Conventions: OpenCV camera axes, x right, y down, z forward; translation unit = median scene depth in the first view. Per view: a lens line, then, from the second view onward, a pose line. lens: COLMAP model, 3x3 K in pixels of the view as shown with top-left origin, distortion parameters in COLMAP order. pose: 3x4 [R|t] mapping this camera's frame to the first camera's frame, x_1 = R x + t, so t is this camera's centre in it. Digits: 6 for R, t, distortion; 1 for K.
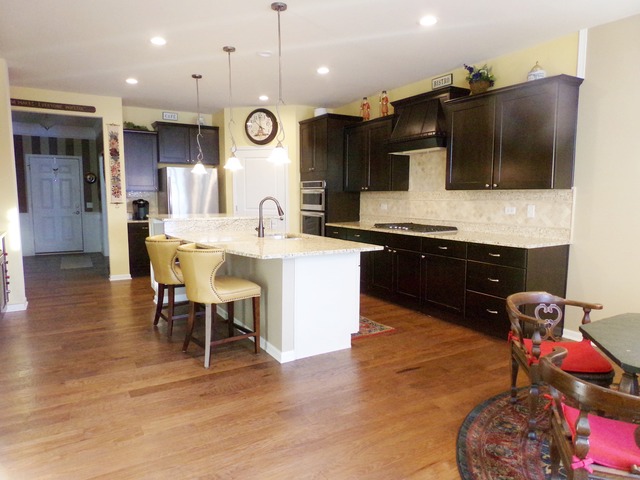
lens RADIAL K [[436.1, 0, 317.5], [0, 436.1, 243.0], [0, 0, 1]] dist [0.025608, -0.037782]
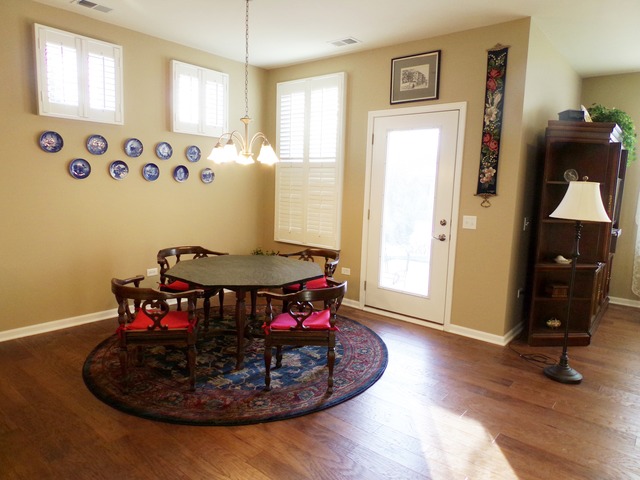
lens RADIAL K [[436.1, 0, 317.9], [0, 436.1, 236.3], [0, 0, 1]] dist [0.025608, -0.037782]
pose [[-0.352228, -0.128928, 0.926991, -0.365480], [0.062817, 0.984976, 0.160861, -0.074455], [-0.933804, 0.114891, -0.338837, 0.549662]]
